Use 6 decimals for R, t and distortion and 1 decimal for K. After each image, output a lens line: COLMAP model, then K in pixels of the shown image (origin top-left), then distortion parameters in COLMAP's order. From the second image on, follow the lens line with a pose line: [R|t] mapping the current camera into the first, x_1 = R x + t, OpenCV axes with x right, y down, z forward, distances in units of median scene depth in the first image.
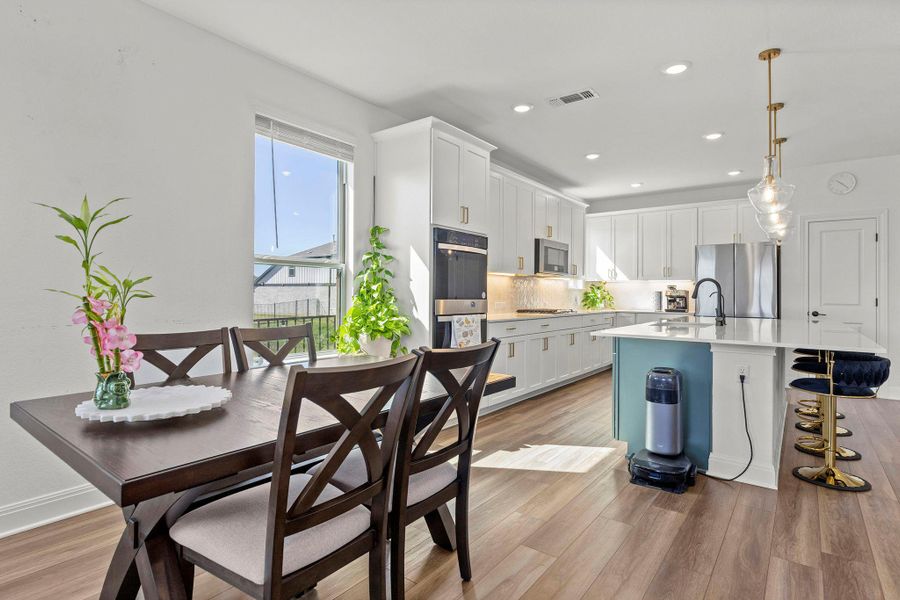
lens RADIAL K [[463.3, 0, 449.6], [0, 463.3, 290.8], [0, 0, 1]] dist [0.000061, -0.000115]
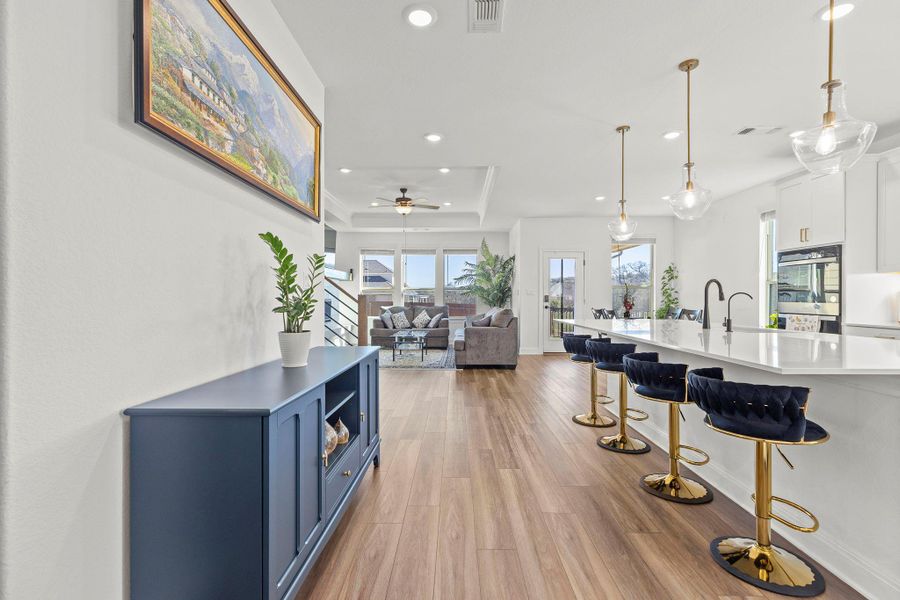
lens RADIAL K [[402.8, 0, 450.0], [0, 402.8, 300.0], [0, 0, 1]] dist [0.003390, 0.000363]
pose [[-0.800894, -0.007575, -0.598758, 1.299532], [-0.005447, 0.999971, -0.005366, 0.020698], [0.598781, -0.001036, -0.800912, 1.161643]]
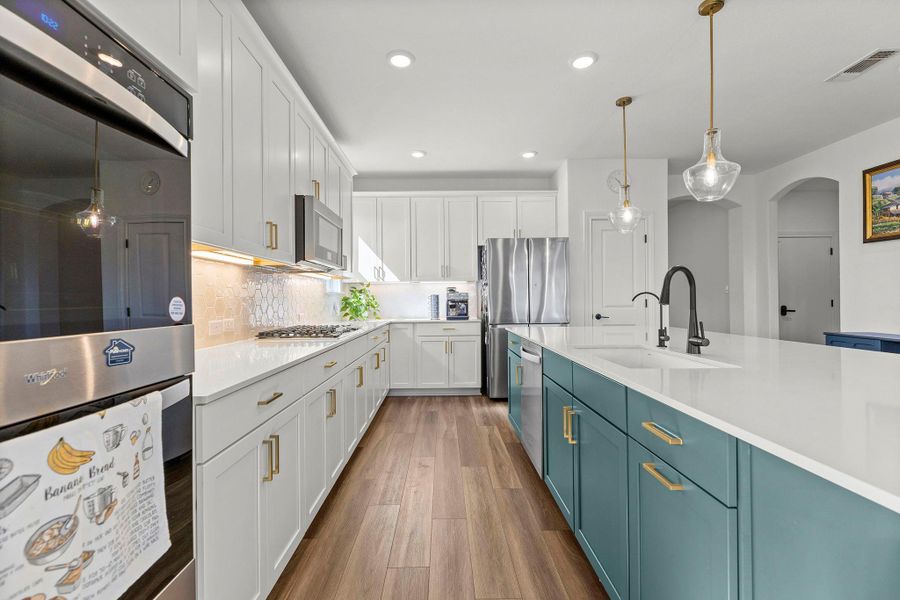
lens RADIAL K [[402.8, 0, 450.0], [0, 402.8, 300.0], [0, 0, 1]] dist [0.003390, 0.000363]
pose [[0.786003, -0.015833, 0.618020, 0.051672], [0.011204, 0.999873, 0.011366, 0.003396], [-0.618121, -0.002009, 0.786080, 0.692580]]
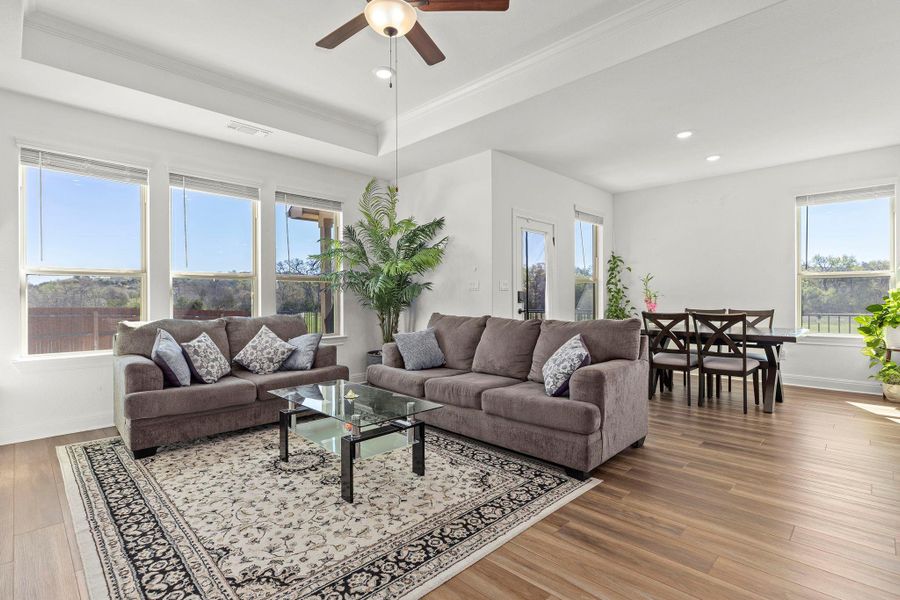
lens RADIAL K [[434.8, 0, 450.0], [0, 434.8, 300.0], [0, 0, 1]] dist [0.000514, -0.000112]
pose [[-0.134999, -0.001378, -0.990845, 1.011395], [0.009582, 0.999950, -0.002696, 0.011760], [0.990799, -0.009858, -0.134979, -0.119862]]
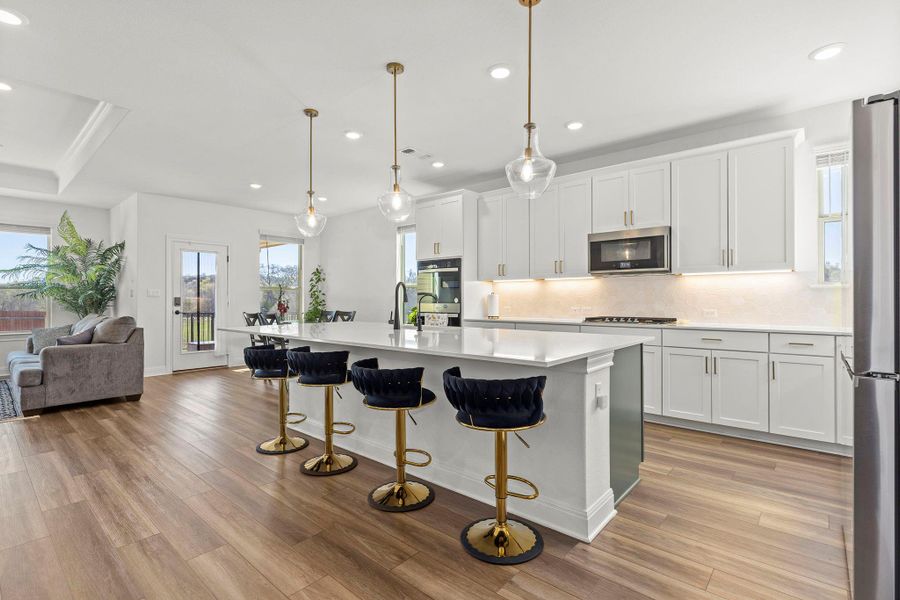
lens RADIAL K [[422.9, 0, 450.0], [0, 422.9, 300.0], [0, 0, 1]] dist [-0.003766, -0.000356]
pose [[-0.065646, -0.009068, -0.997802, 1.279142], [0.008603, 0.999916, -0.009653, 0.019482], [0.997806, -0.009218, -0.065563, 1.013559]]
